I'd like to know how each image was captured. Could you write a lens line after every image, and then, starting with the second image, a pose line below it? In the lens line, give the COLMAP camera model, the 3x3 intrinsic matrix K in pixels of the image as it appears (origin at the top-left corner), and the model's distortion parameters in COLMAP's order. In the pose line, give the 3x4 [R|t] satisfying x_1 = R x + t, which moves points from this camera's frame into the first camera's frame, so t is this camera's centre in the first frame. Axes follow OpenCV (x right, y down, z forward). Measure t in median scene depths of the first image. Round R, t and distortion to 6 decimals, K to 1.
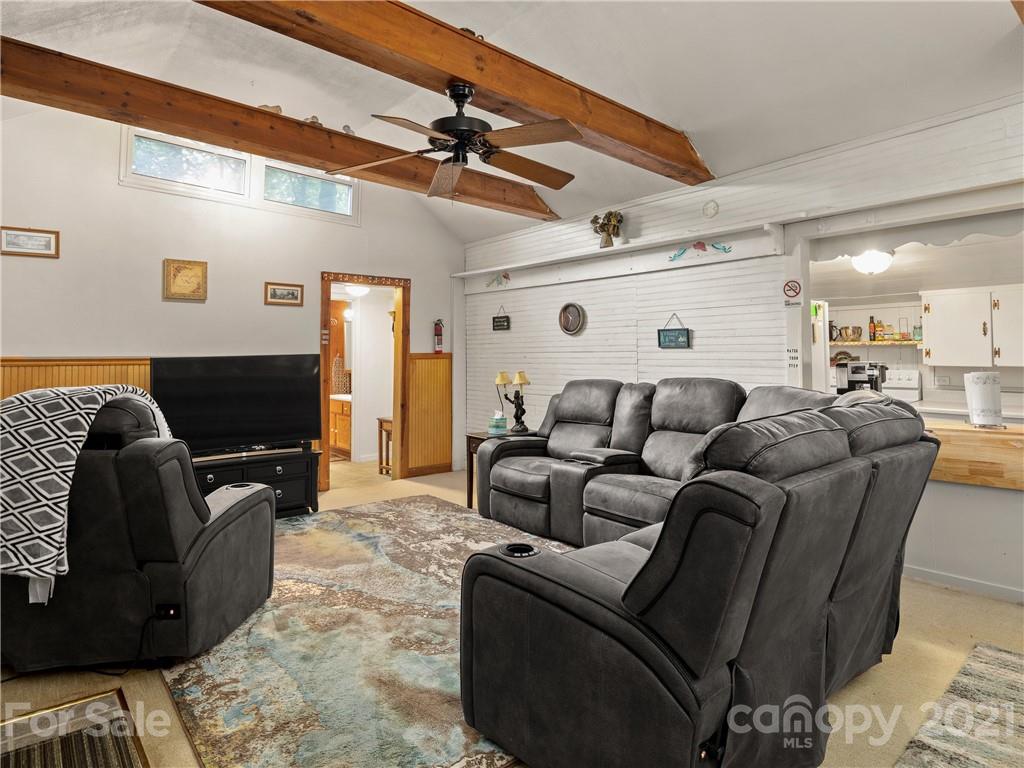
lens RADIAL K [[557.3, 0, 512.0], [0, 557.3, 384.0], [0, 0, 1]] dist [-0.010348, -0.000936]
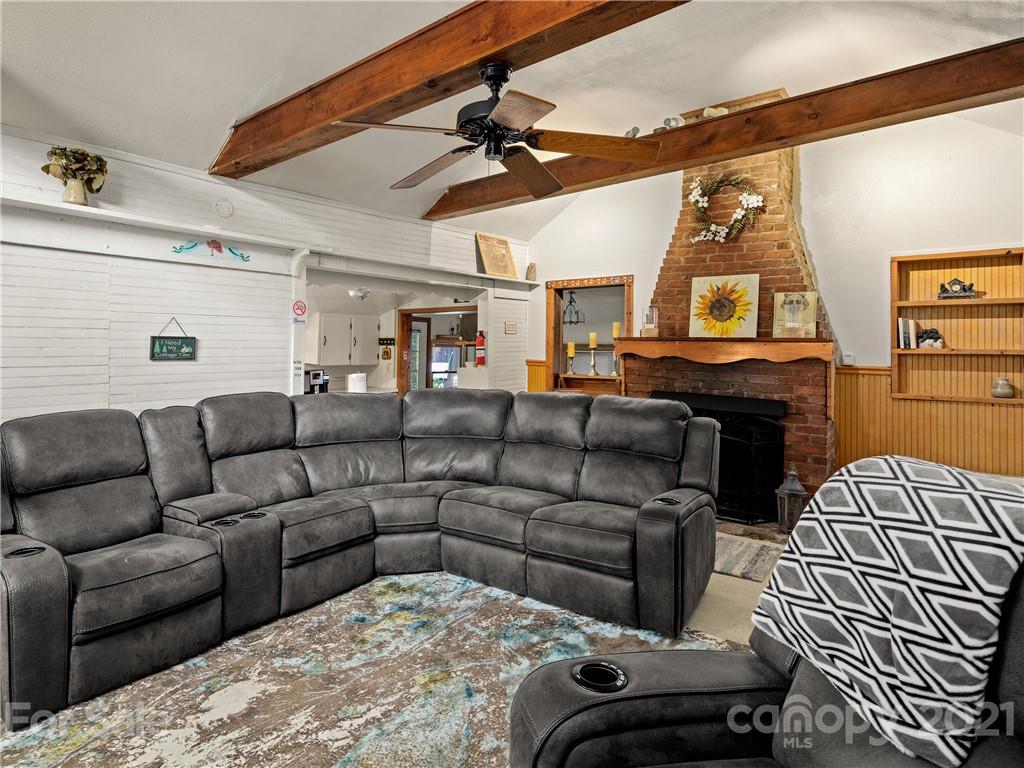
lens RADIAL K [[543.8, 0, 462.5], [0, 543.8, 380.0], [0, 0, 1]] dist [-0.000907, -0.000126]
pose [[-0.137249, -0.057040, 0.988893, -0.538360], [0.048161, 0.996776, 0.064179, -0.064906], [-0.989365, 0.056435, -0.134060, 0.677092]]
